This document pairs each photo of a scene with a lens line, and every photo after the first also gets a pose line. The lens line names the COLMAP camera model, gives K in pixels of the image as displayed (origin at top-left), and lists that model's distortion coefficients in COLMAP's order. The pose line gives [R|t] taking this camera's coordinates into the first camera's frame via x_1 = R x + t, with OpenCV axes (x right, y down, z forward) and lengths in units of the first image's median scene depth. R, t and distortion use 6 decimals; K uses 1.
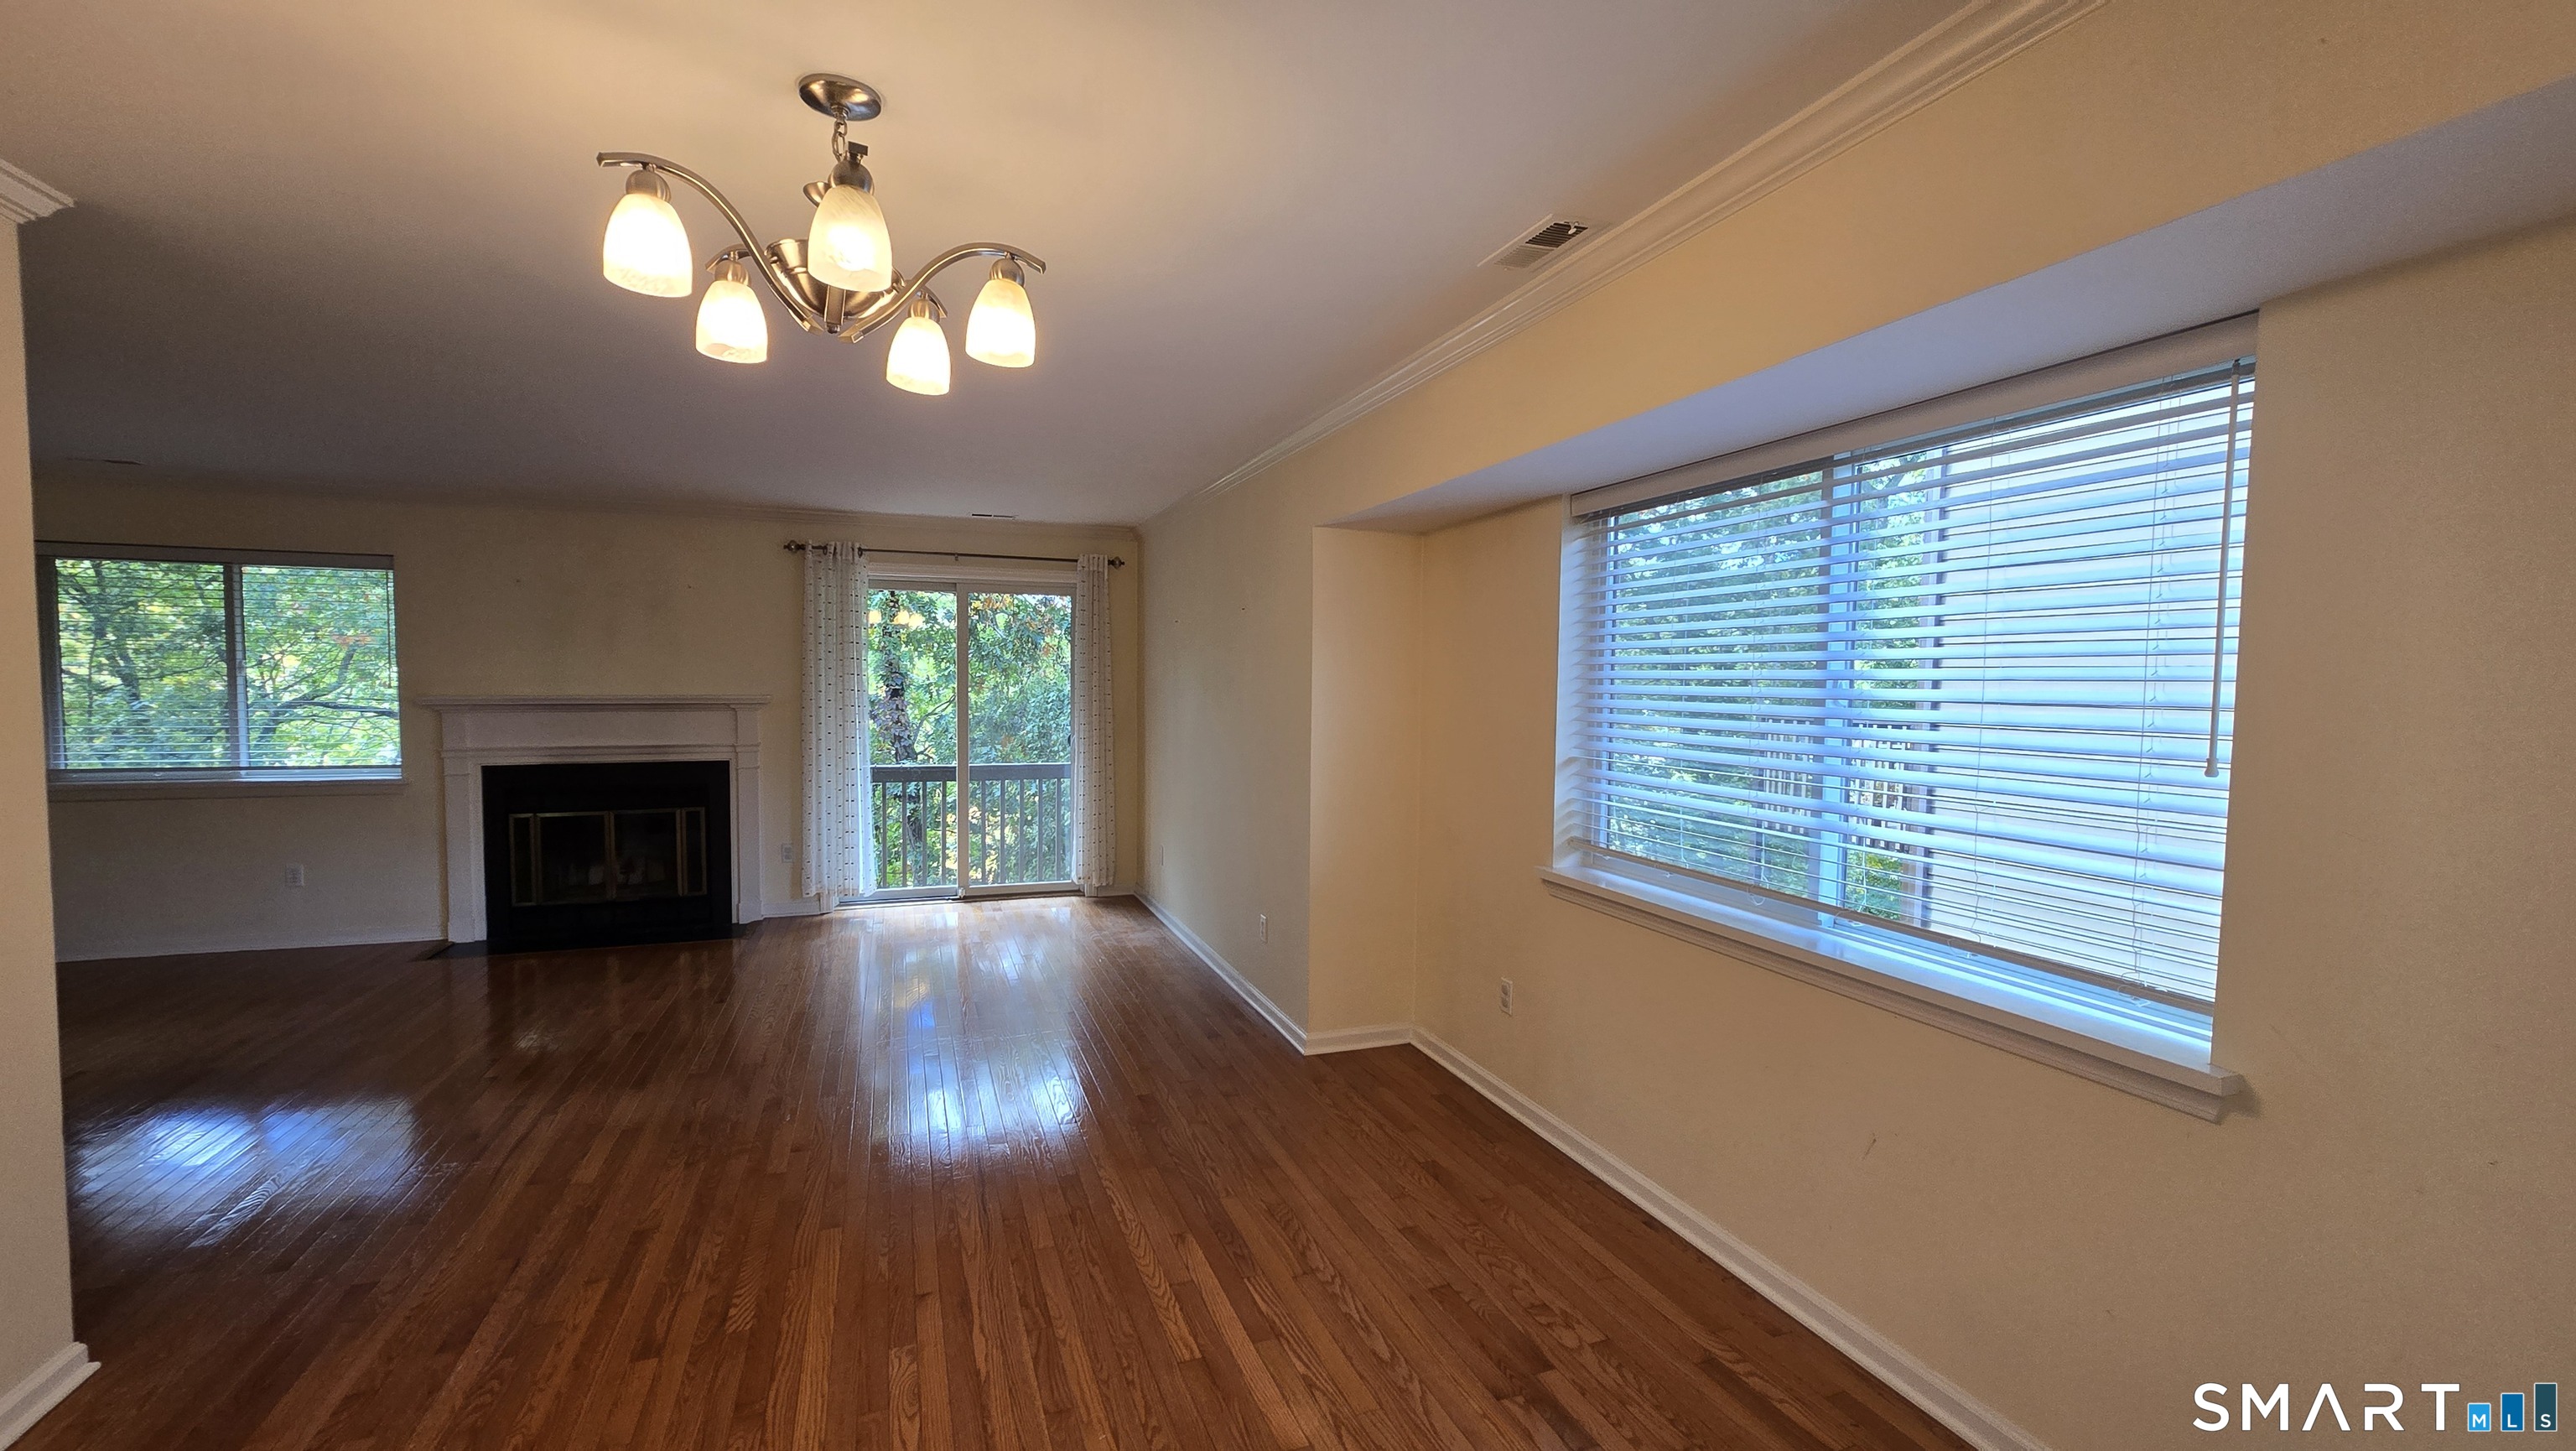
lens RADIAL K [[1050.6, 0, 1282.3], [0, 1050.6, 730.2], [0, 0, 1]] dist [-0.001223, 0.000549]
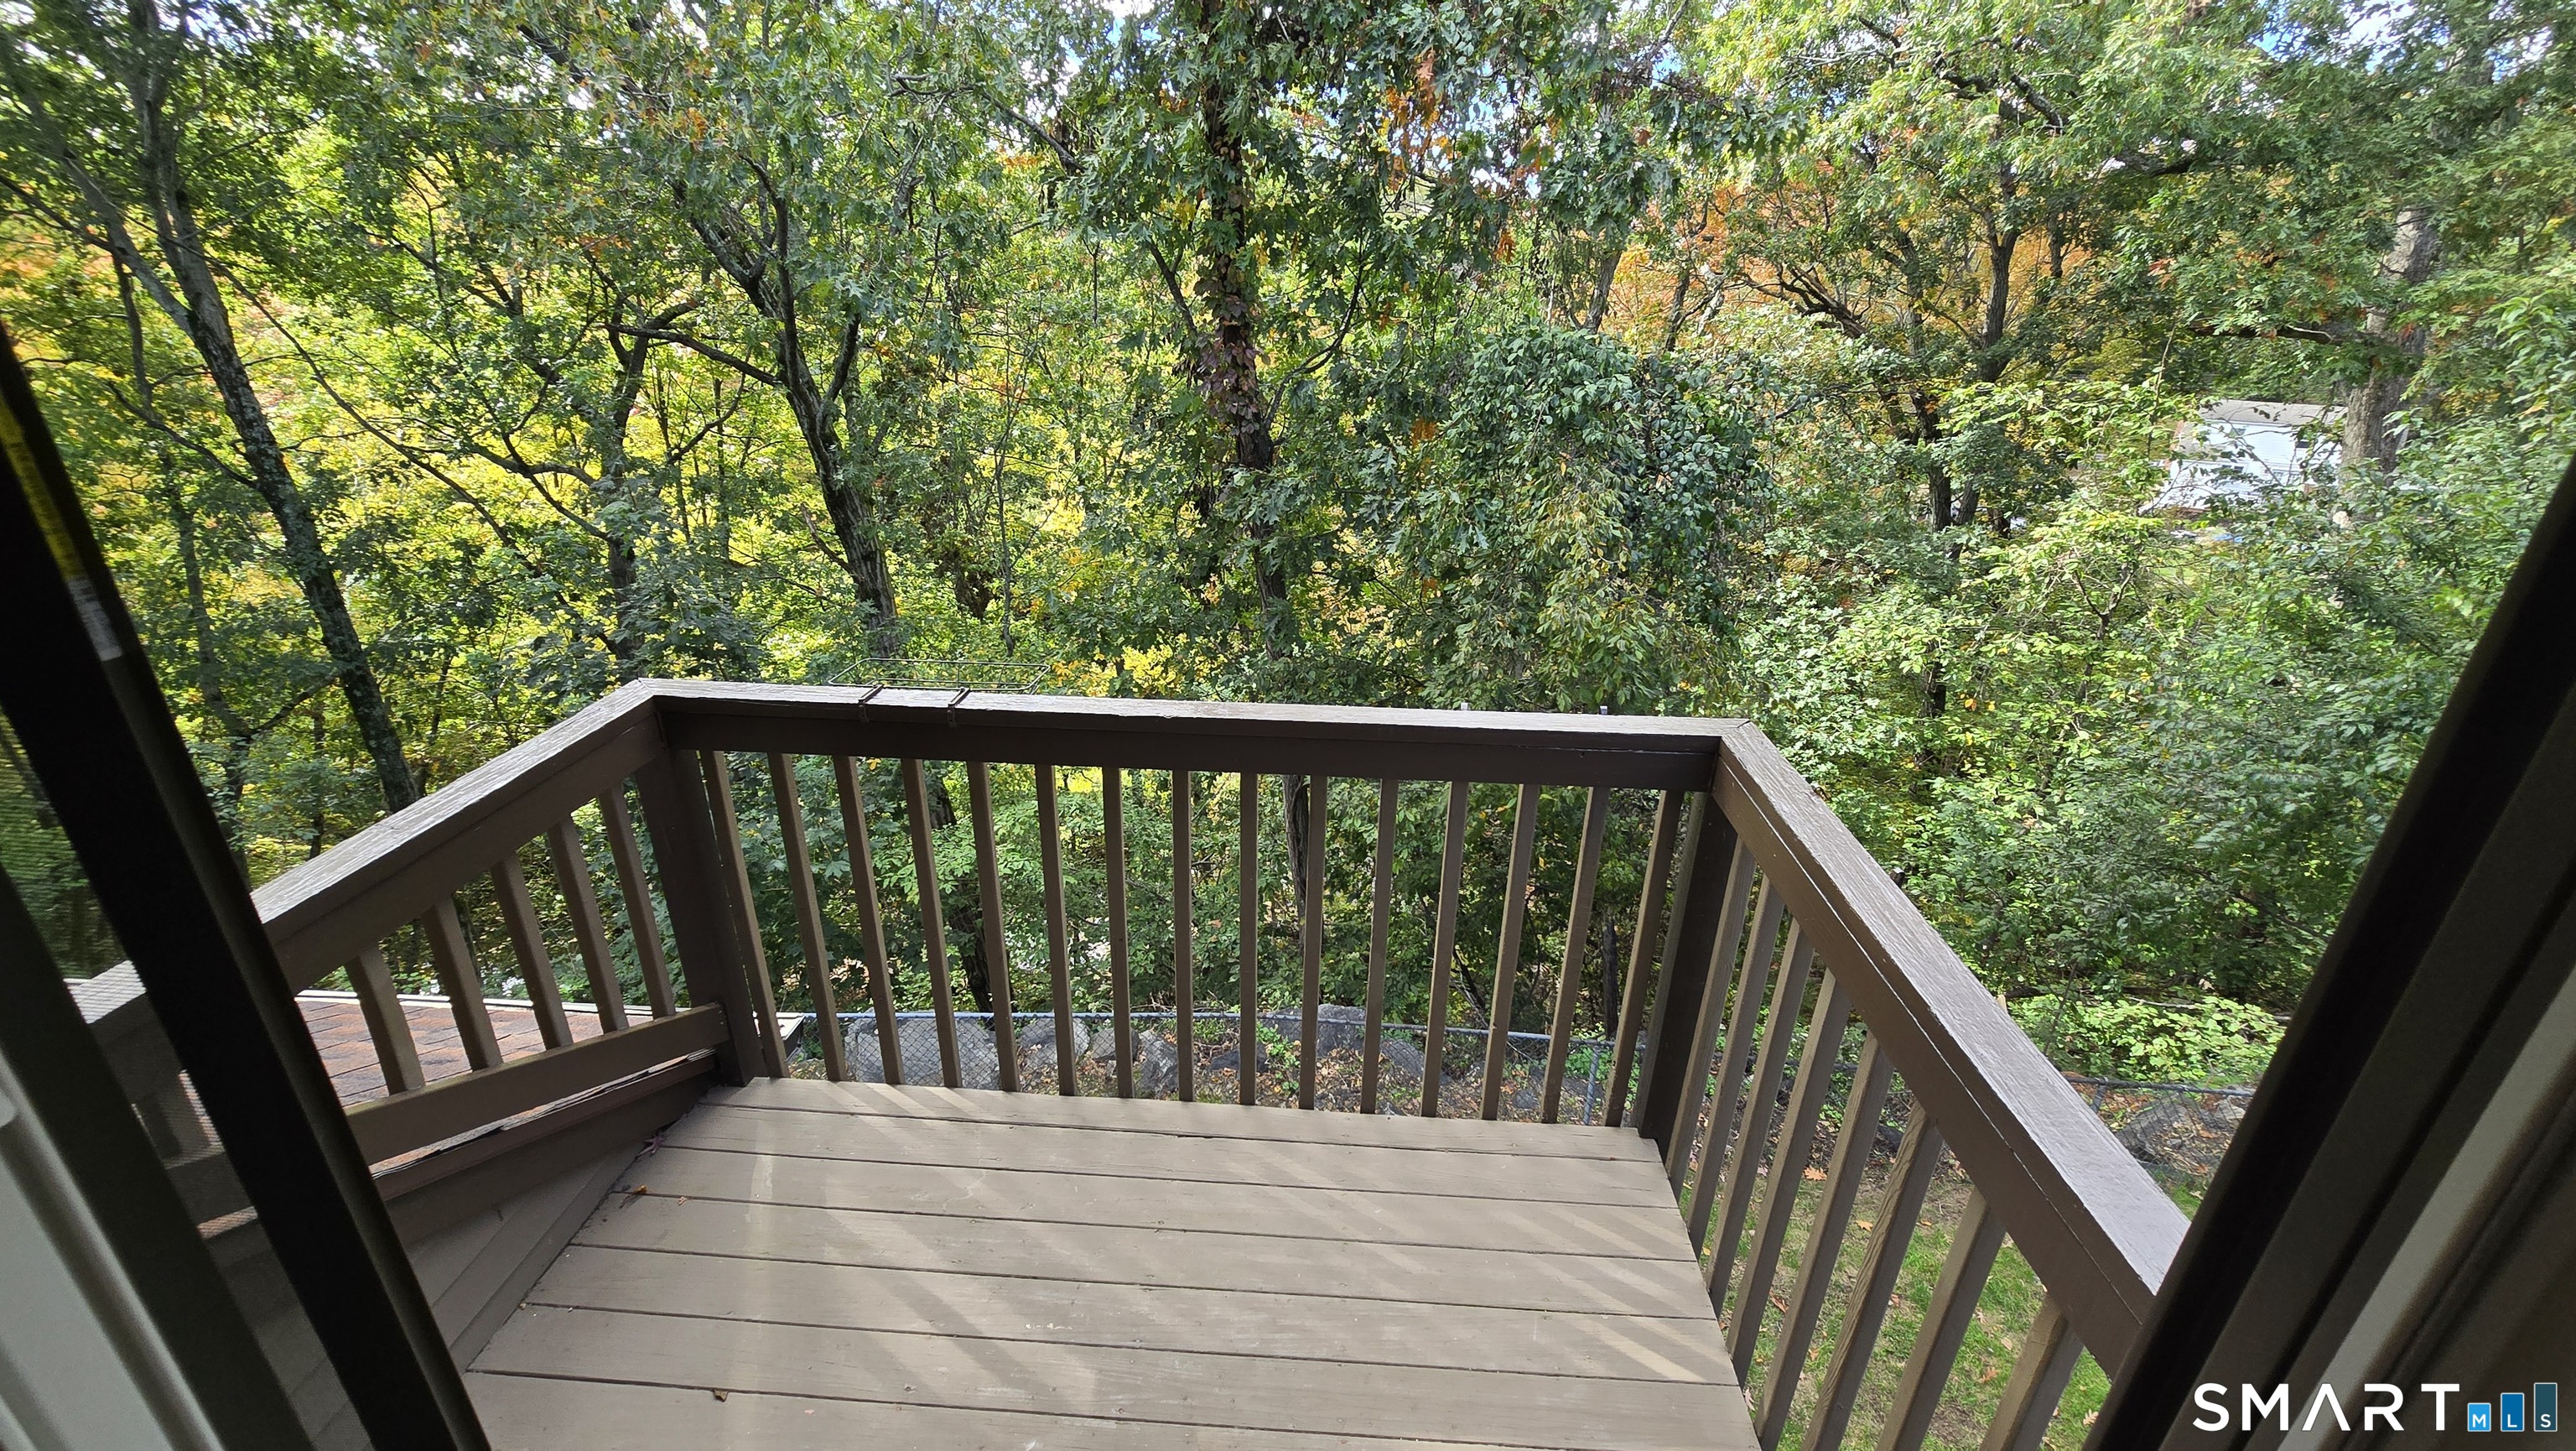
lens RADIAL K [[1050.6, 0, 1284.0], [0, 1050.6, 724.1], [0, 0, 1]] dist [-0.001223, 0.000549]
pose [[0.917763, 0.158440, -0.364154, -0.278130], [-0.026393, 0.939274, 0.342151, -0.079528], [0.396251, -0.304402, 0.866213, 1.189704]]
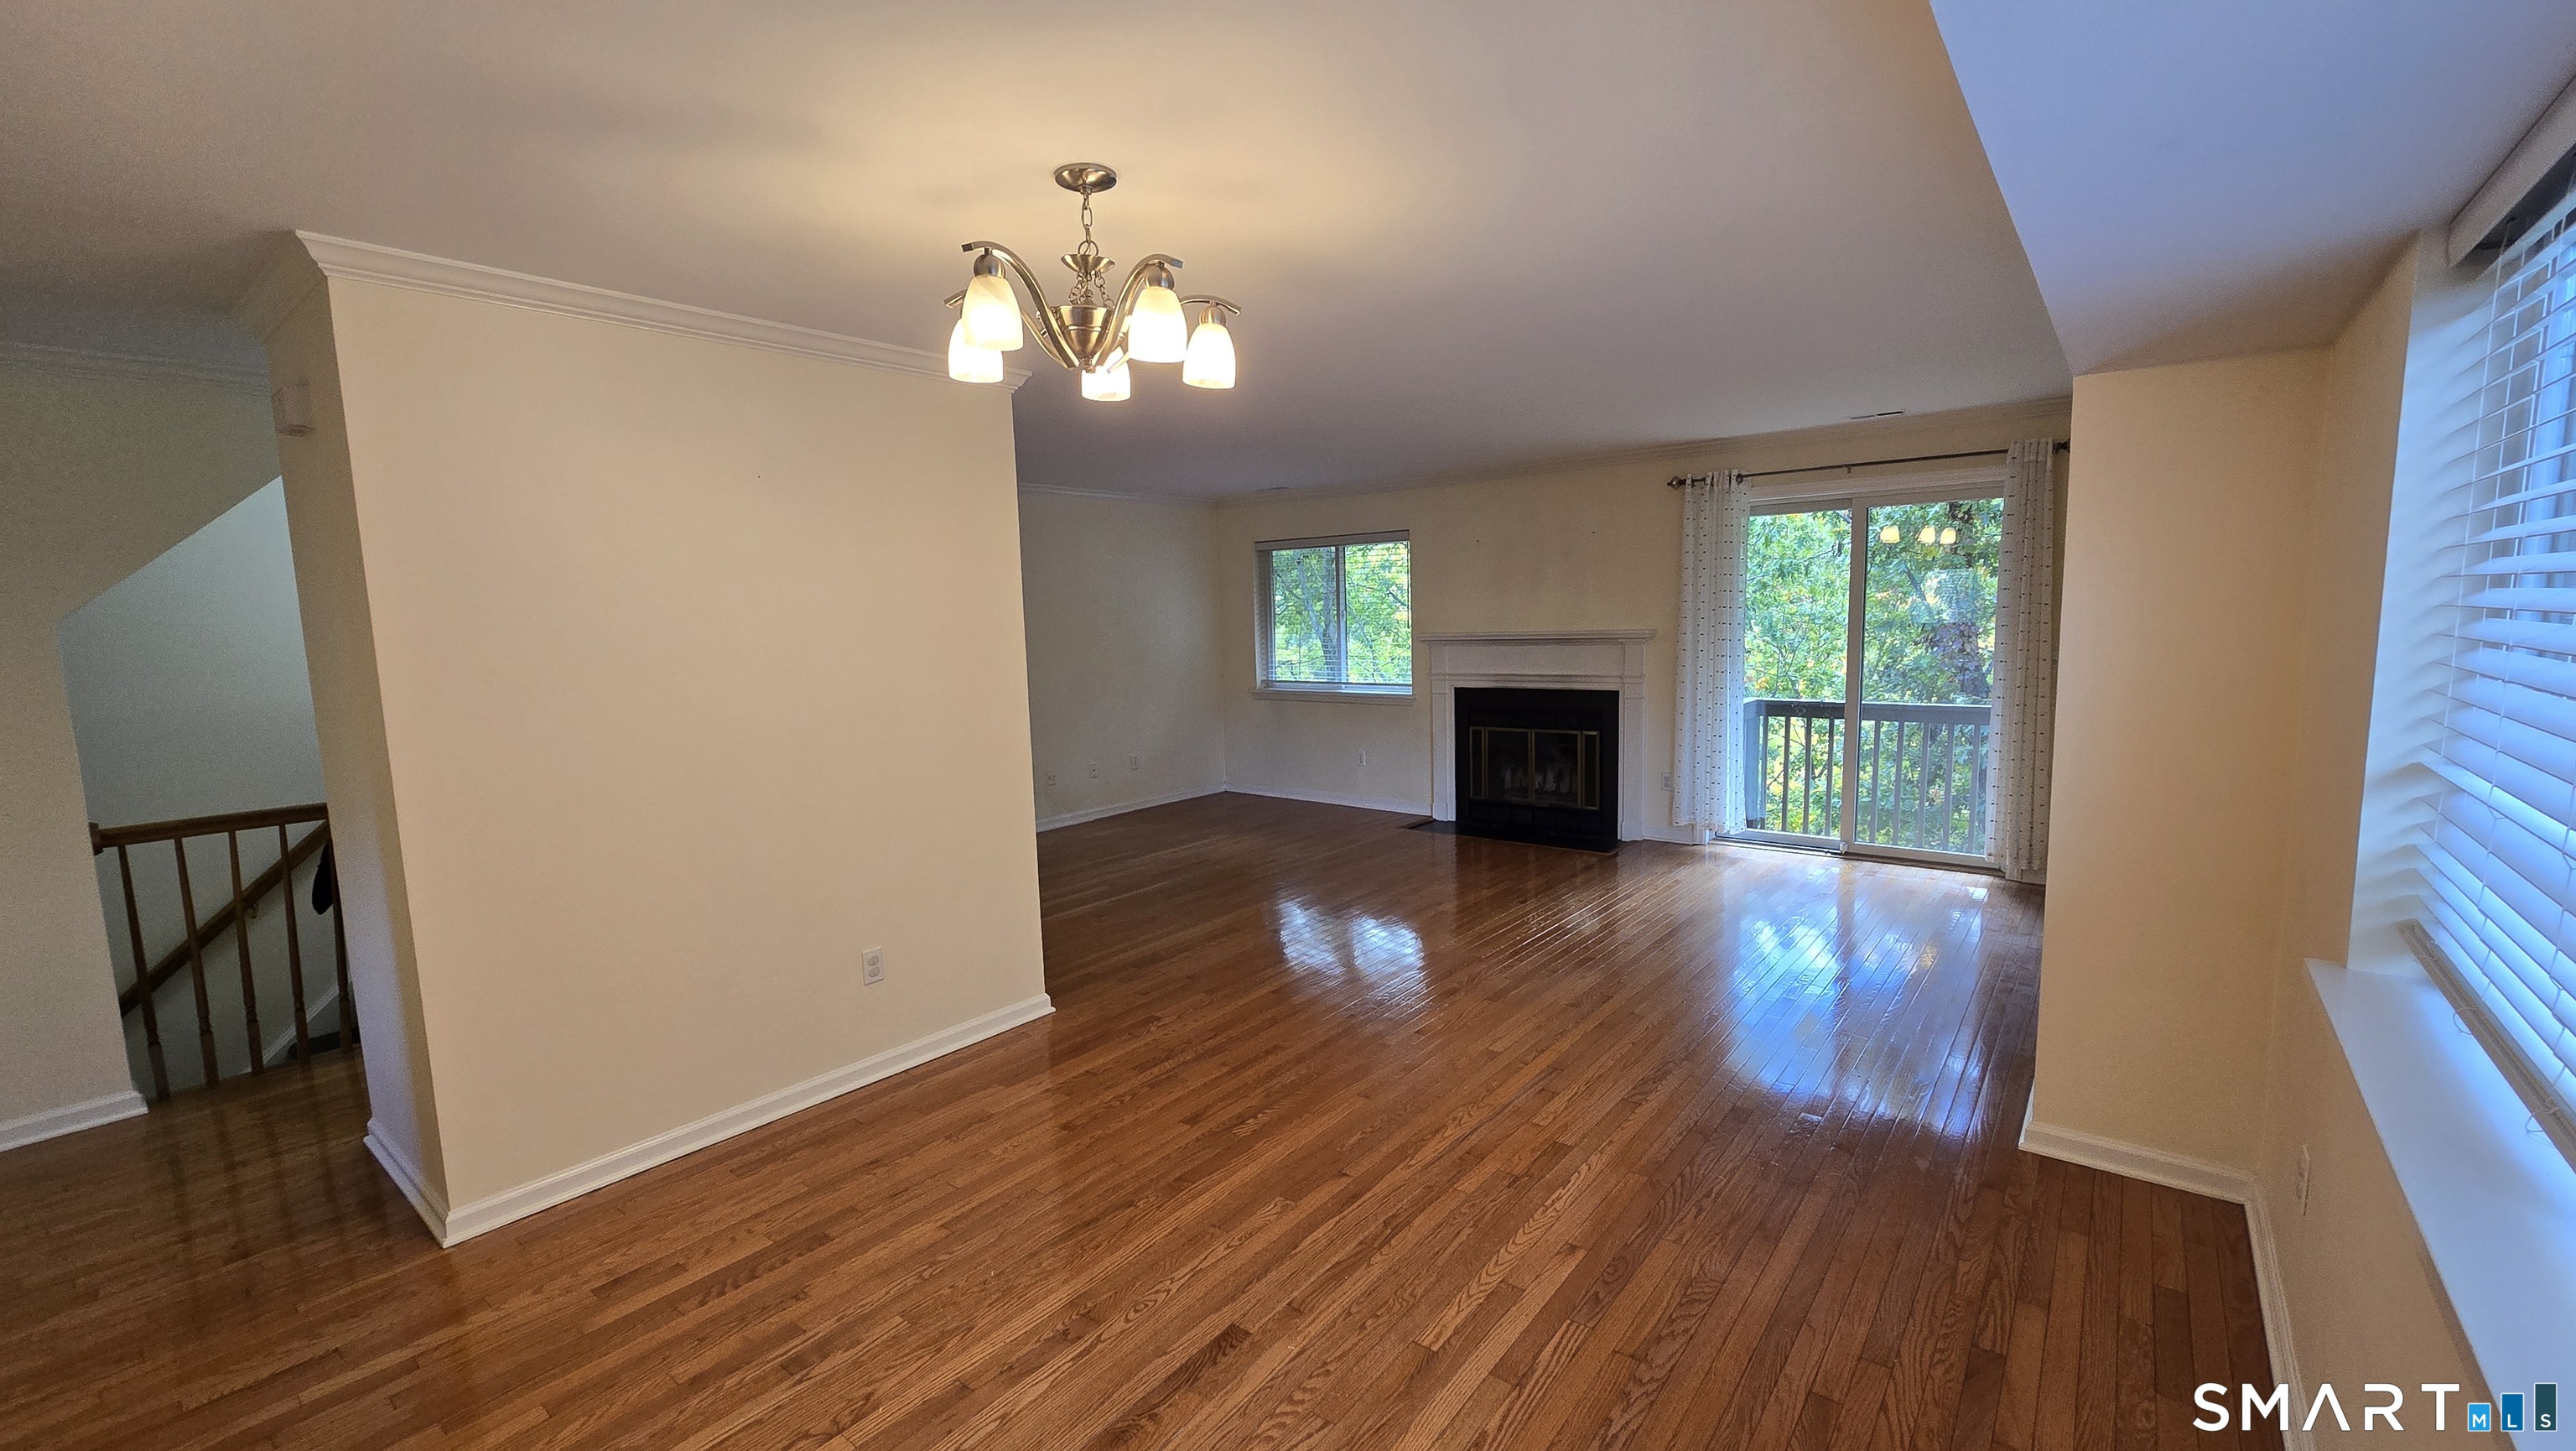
lens RADIAL K [[1050.6, 0, 1293.2], [0, 1050.6, 722.6], [0, 0, 1]] dist [-0.001223, 0.000549]
pose [[0.515242, 0.066188, -0.854485, 0.254424], [-0.007997, 0.997341, 0.072431, -0.015199], [0.857008, -0.030486, 0.514401, 0.169059]]
